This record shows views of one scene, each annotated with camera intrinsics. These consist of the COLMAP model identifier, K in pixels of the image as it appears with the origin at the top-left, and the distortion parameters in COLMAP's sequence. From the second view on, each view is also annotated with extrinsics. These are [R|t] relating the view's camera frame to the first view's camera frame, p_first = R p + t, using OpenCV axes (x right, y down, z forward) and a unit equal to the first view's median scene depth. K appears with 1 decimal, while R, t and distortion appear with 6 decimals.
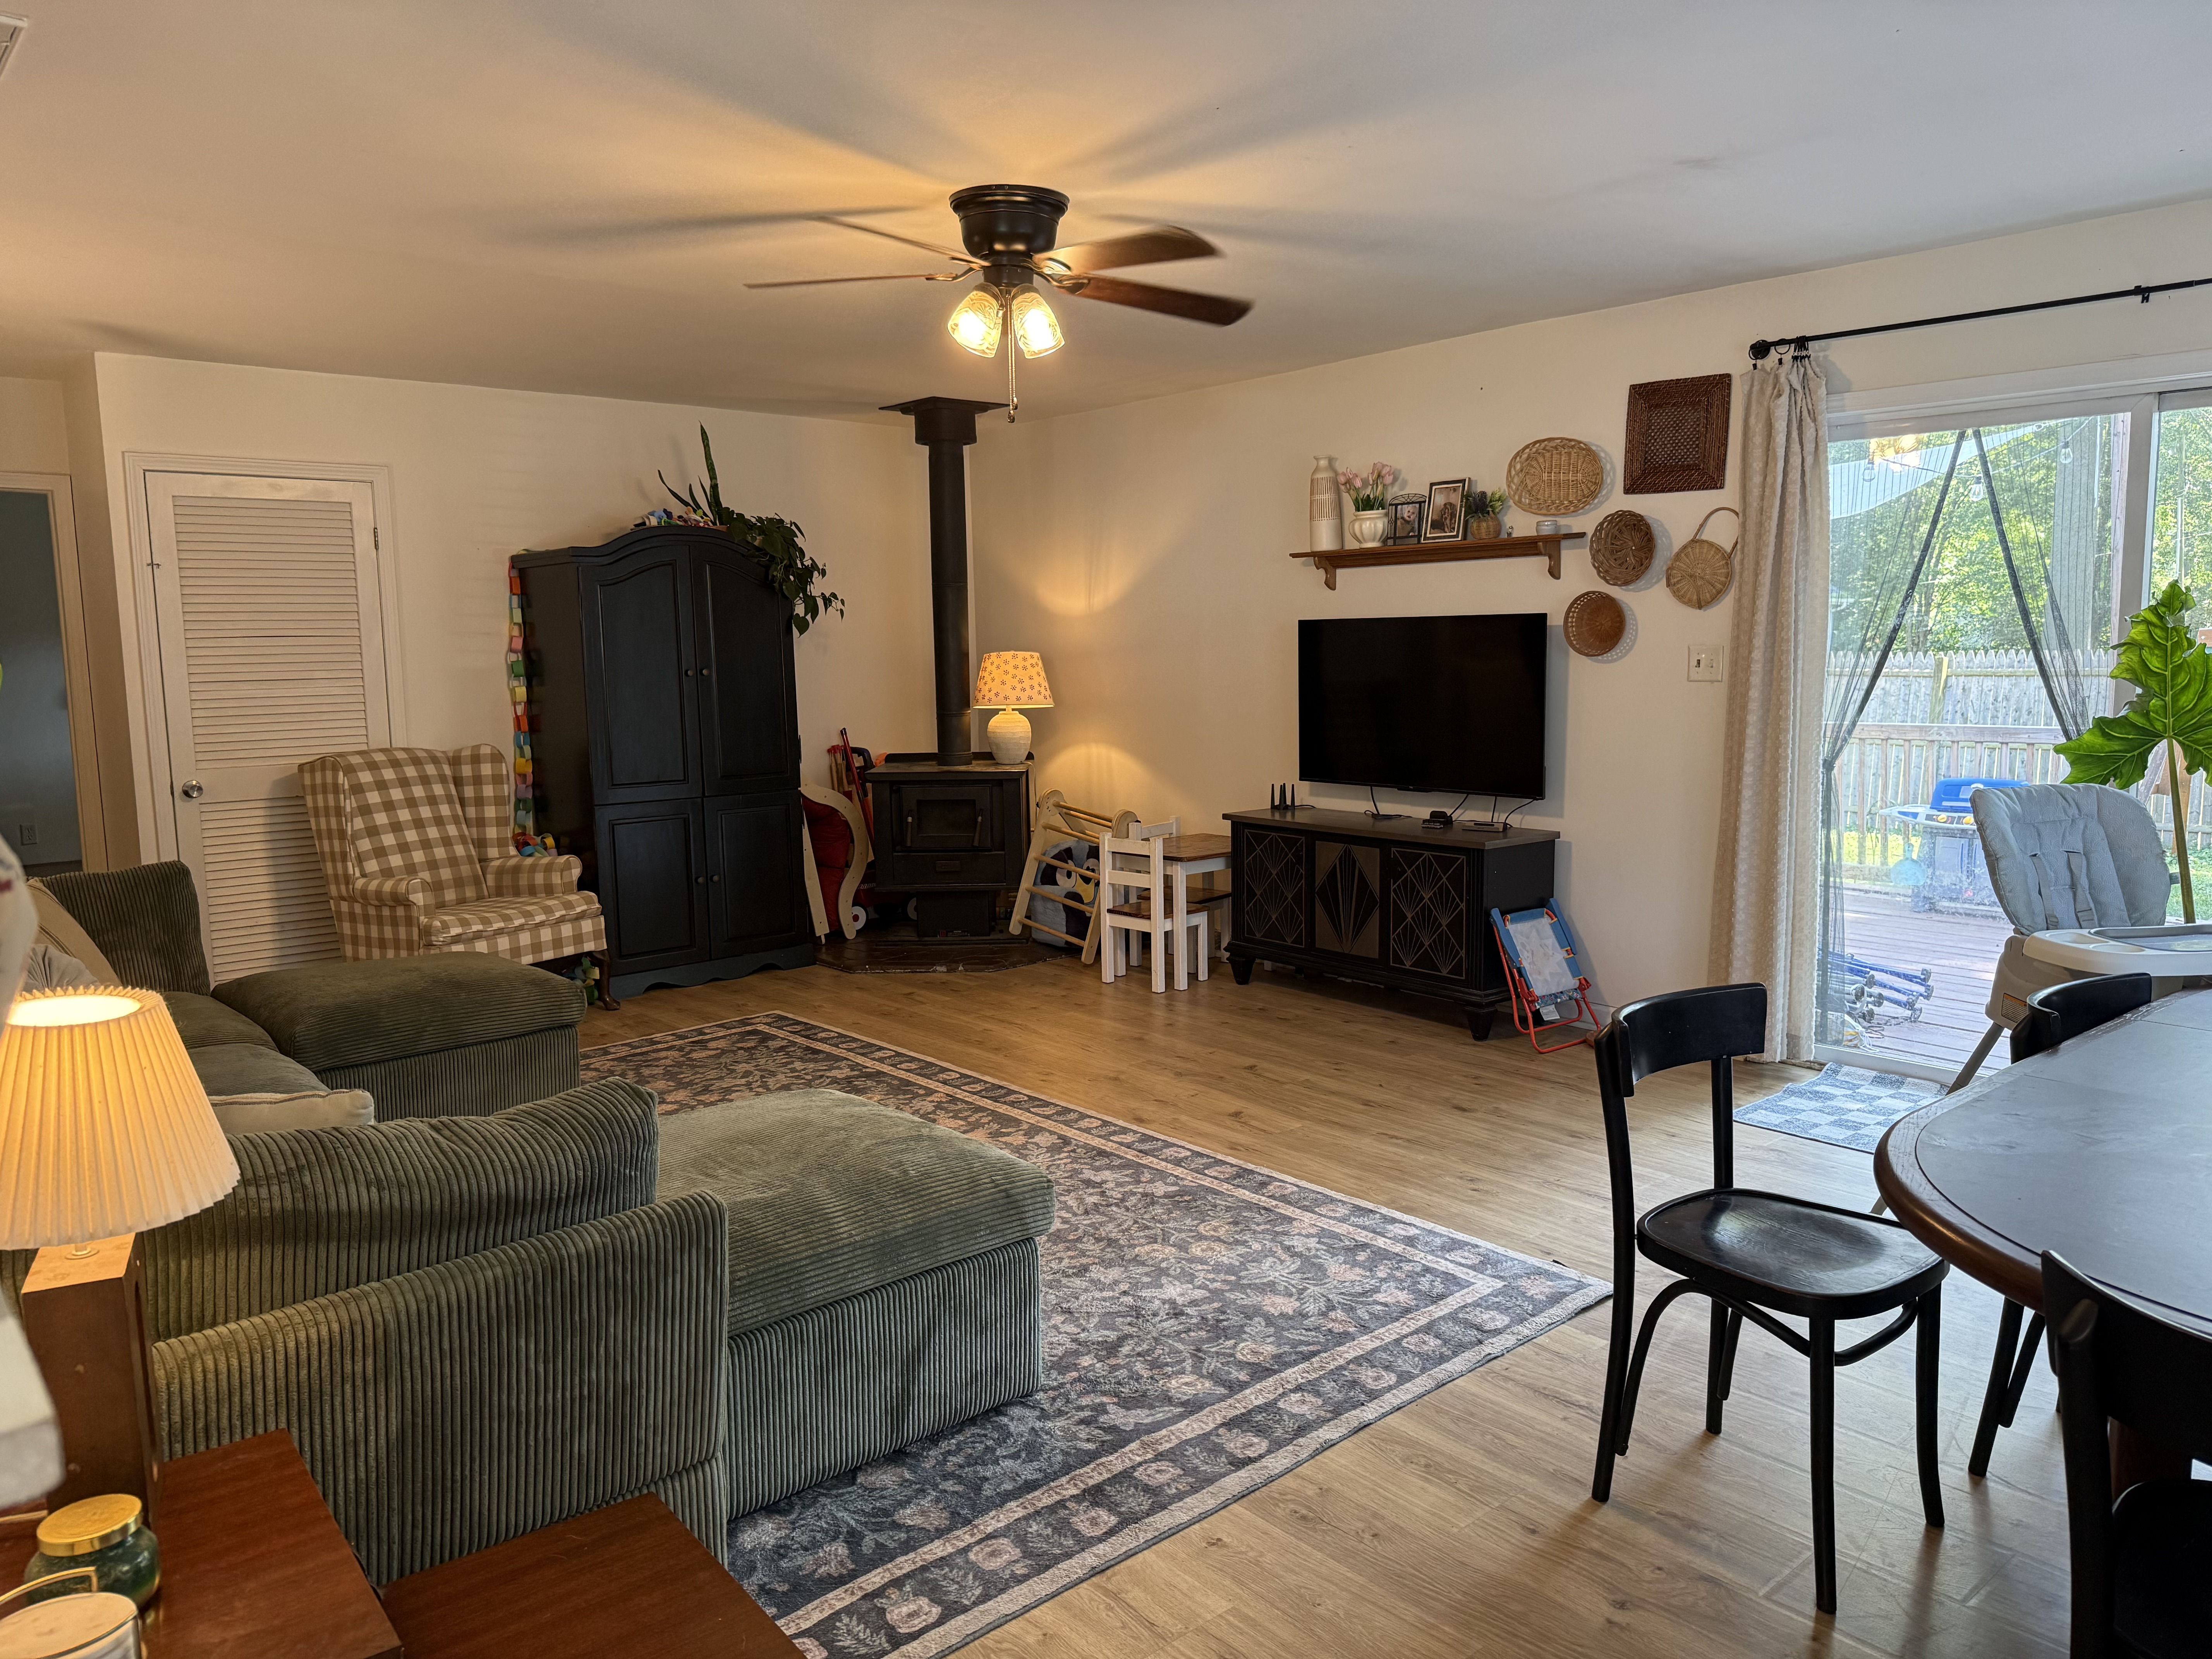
lens RADIAL K [[1552.6, 0, 1098.3], [0, 1552.6, 816.3], [0, 0, 1]] dist [0.071283, -0.099439]
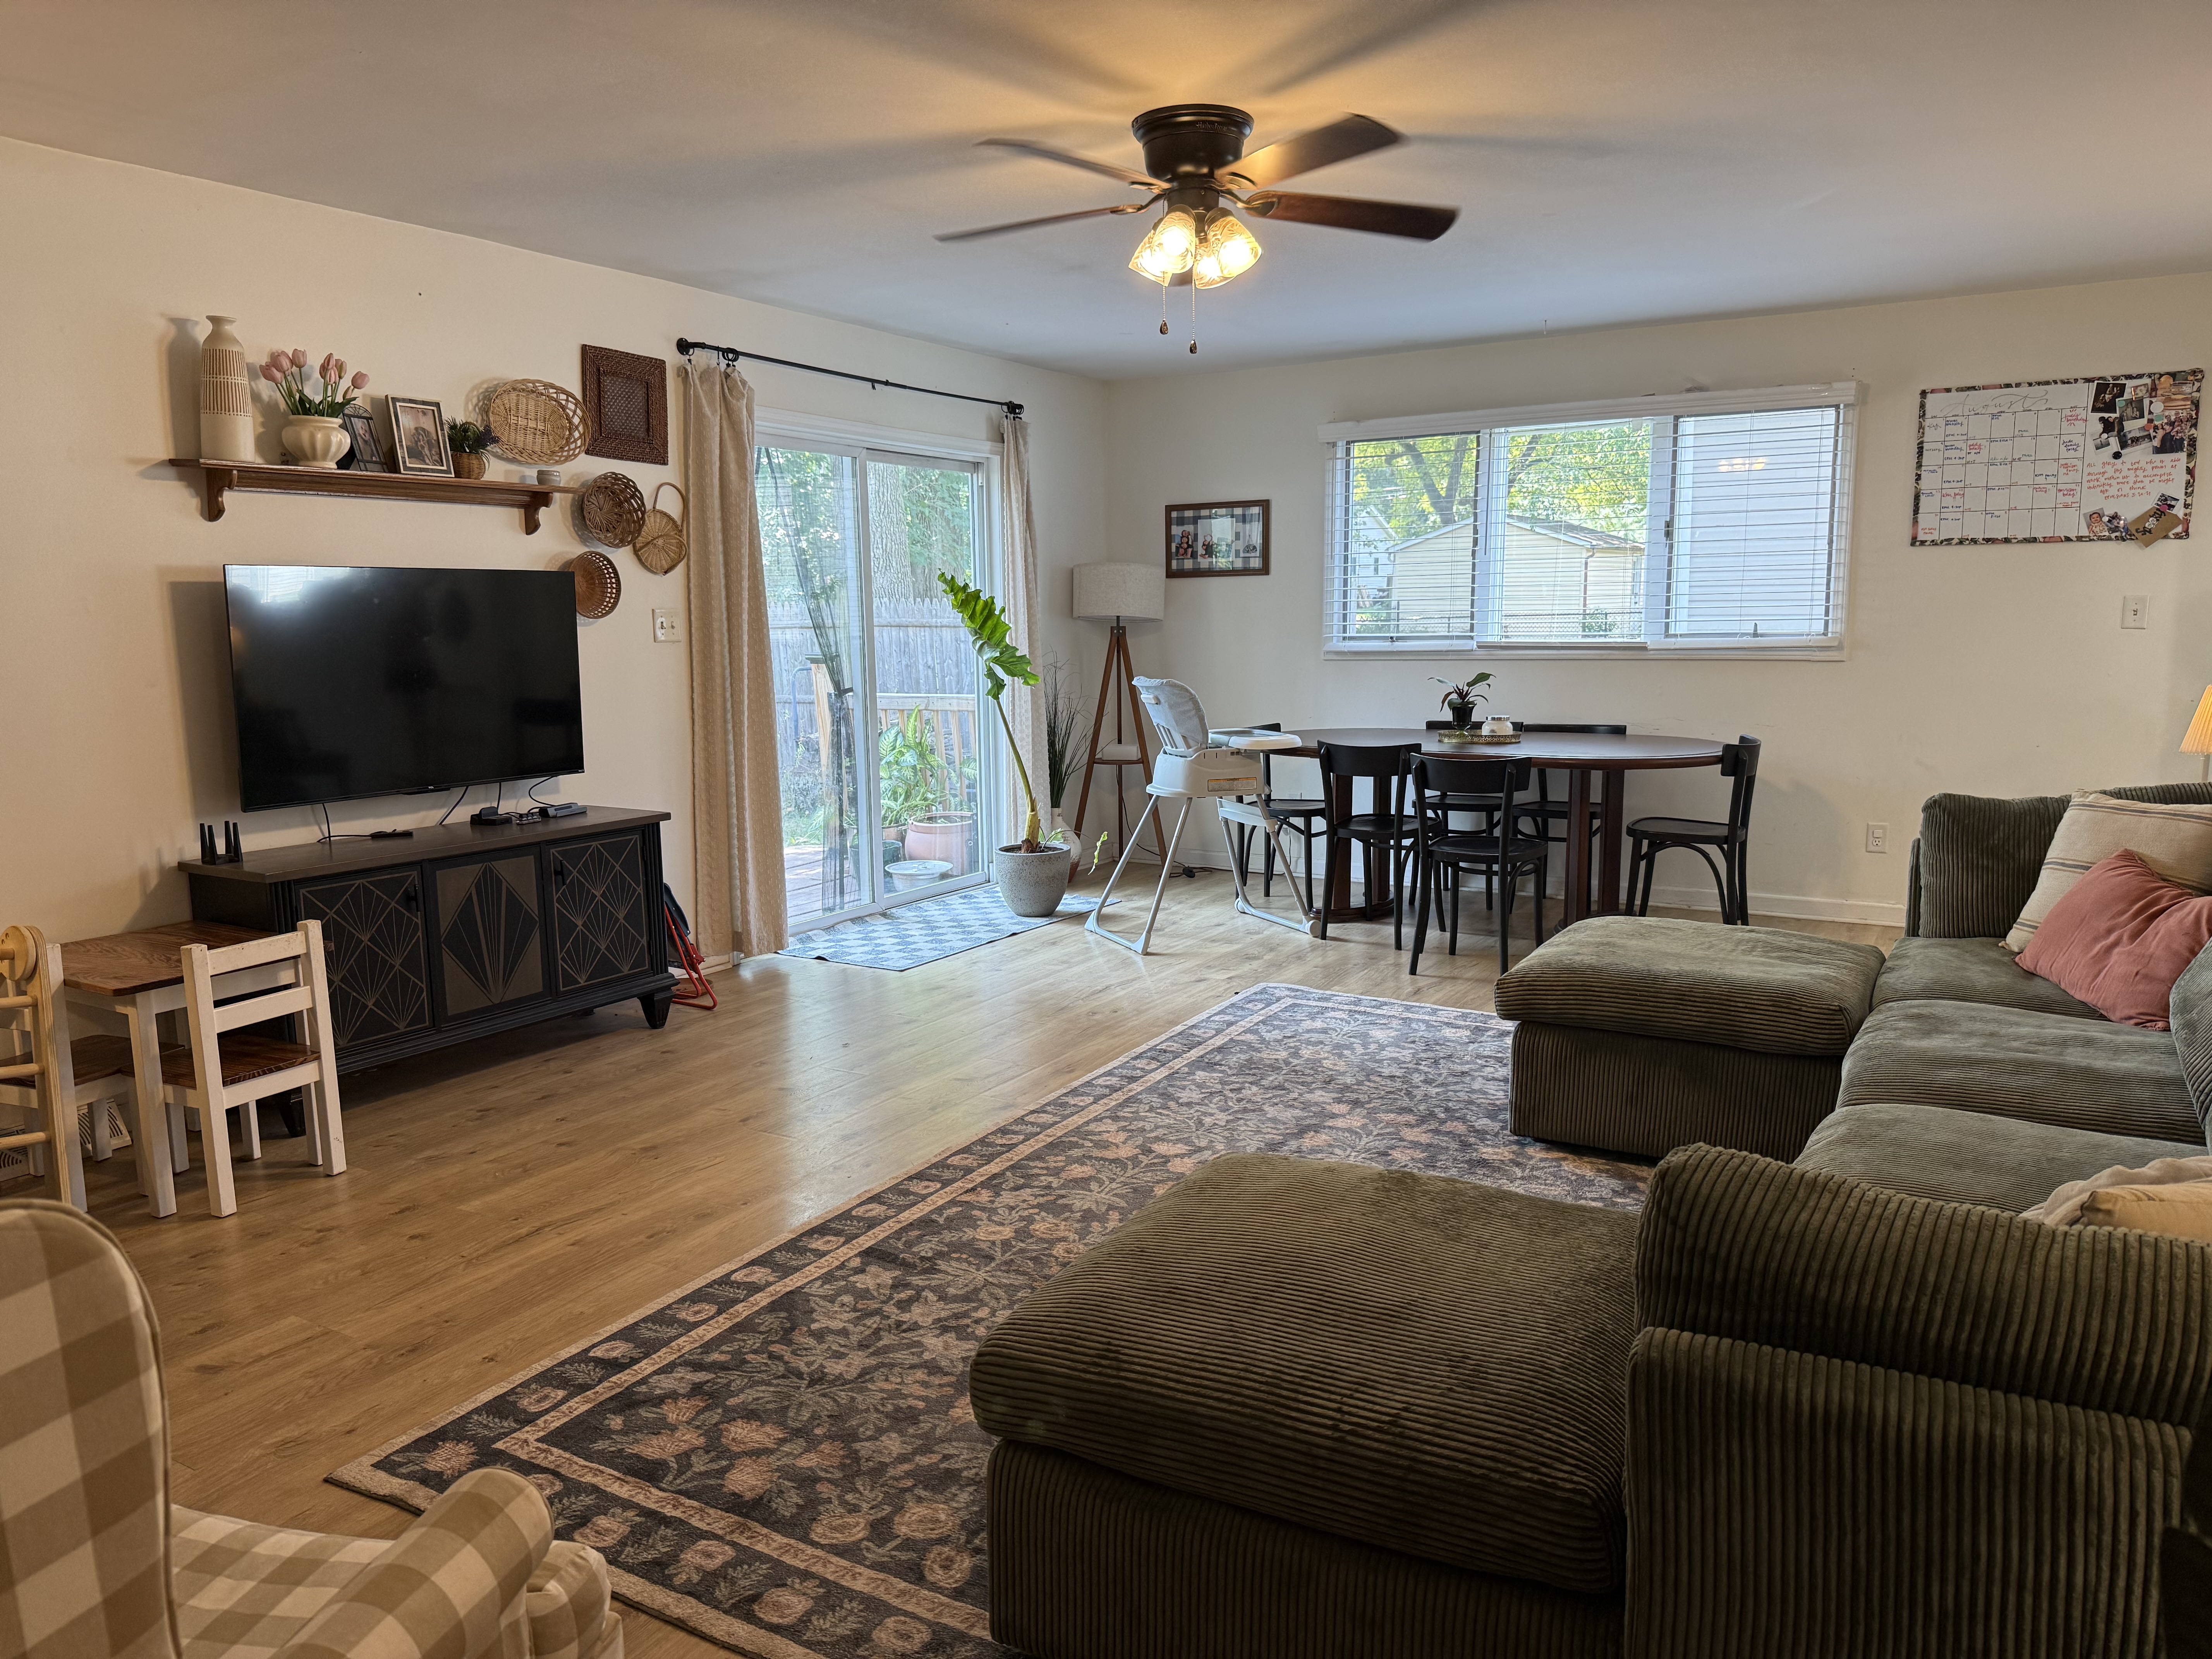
lens RADIAL K [[1552.6, 0, 1154.6], [0, 1552.6, 813.5], [0, 0, 1]] dist [0.071283, -0.099439]
pose [[-0.343589, -0.107461, 0.932952, -0.790721], [0.120289, 0.980213, 0.157205, -0.103612], [-0.931385, 0.166238, -0.323864, 1.107307]]
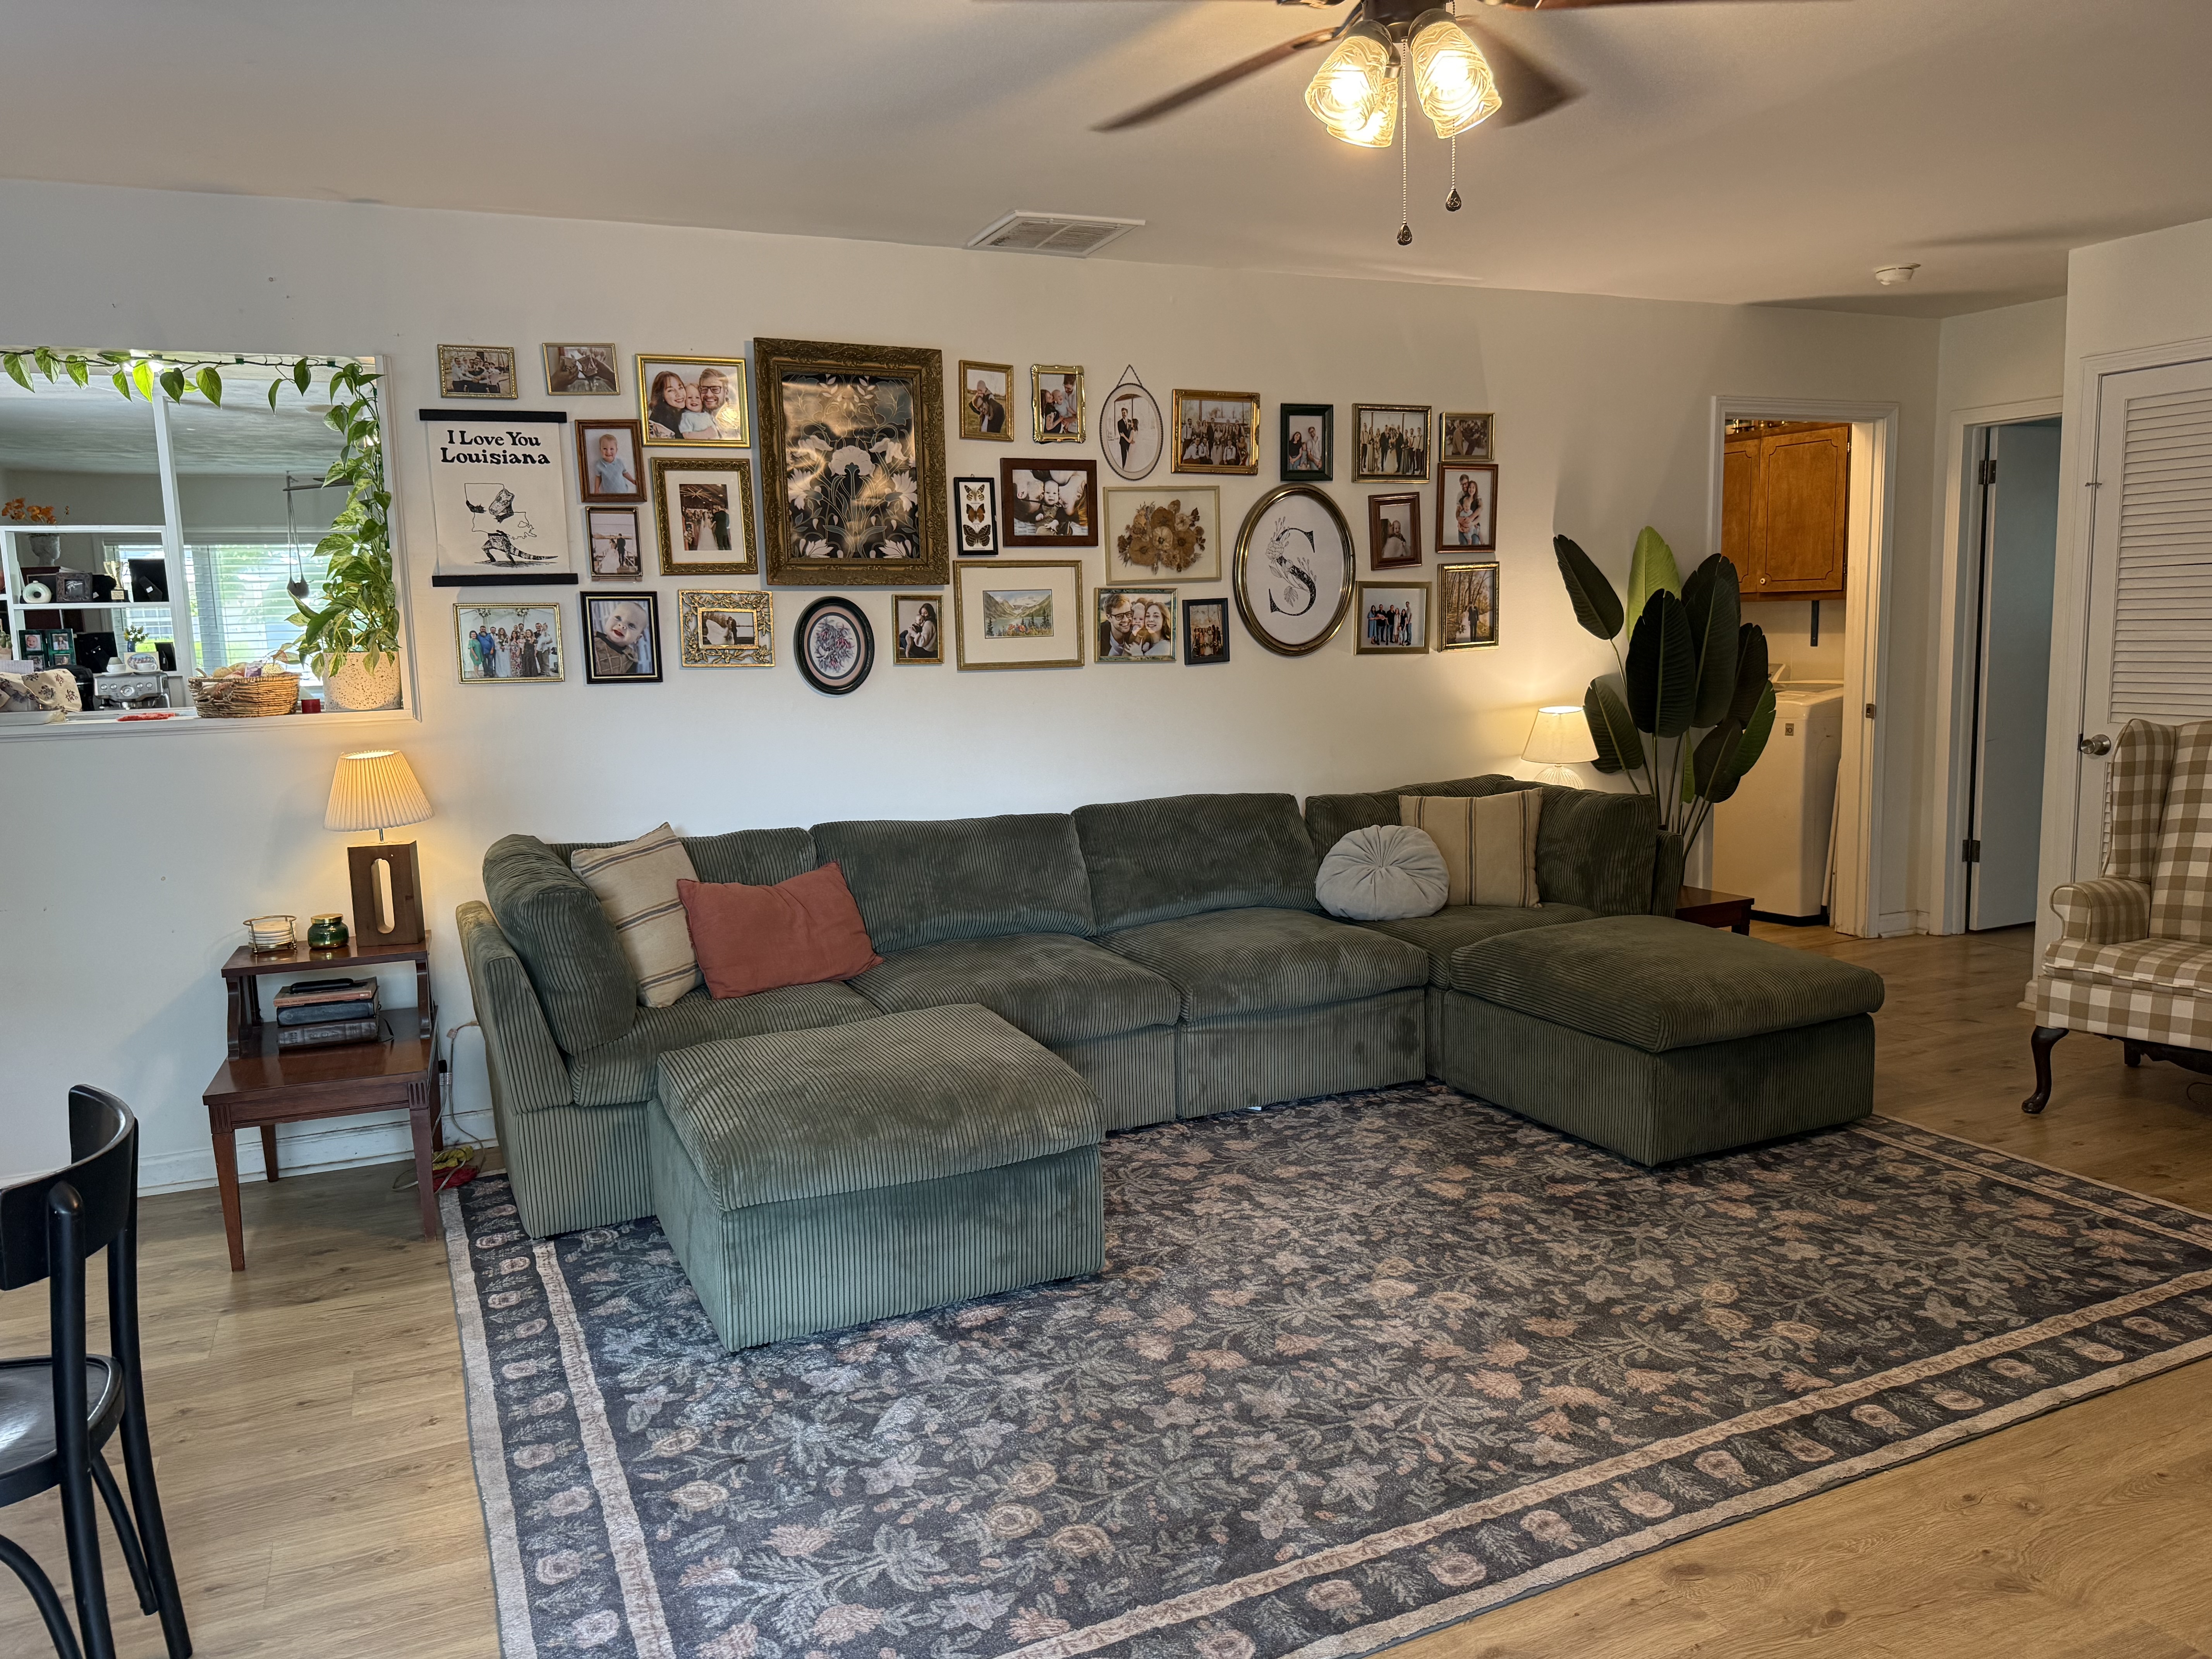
lens RADIAL K [[1552.6, 0, 1098.9], [0, 1552.6, 812.5], [0, 0, 1]] dist [0.071283, -0.099439]
pose [[-0.290324, 0.140870, -0.946503, 0.481987], [-0.070335, 0.983288, 0.167919, -0.103120], [0.954340, 0.115323, -0.275564, 0.867966]]
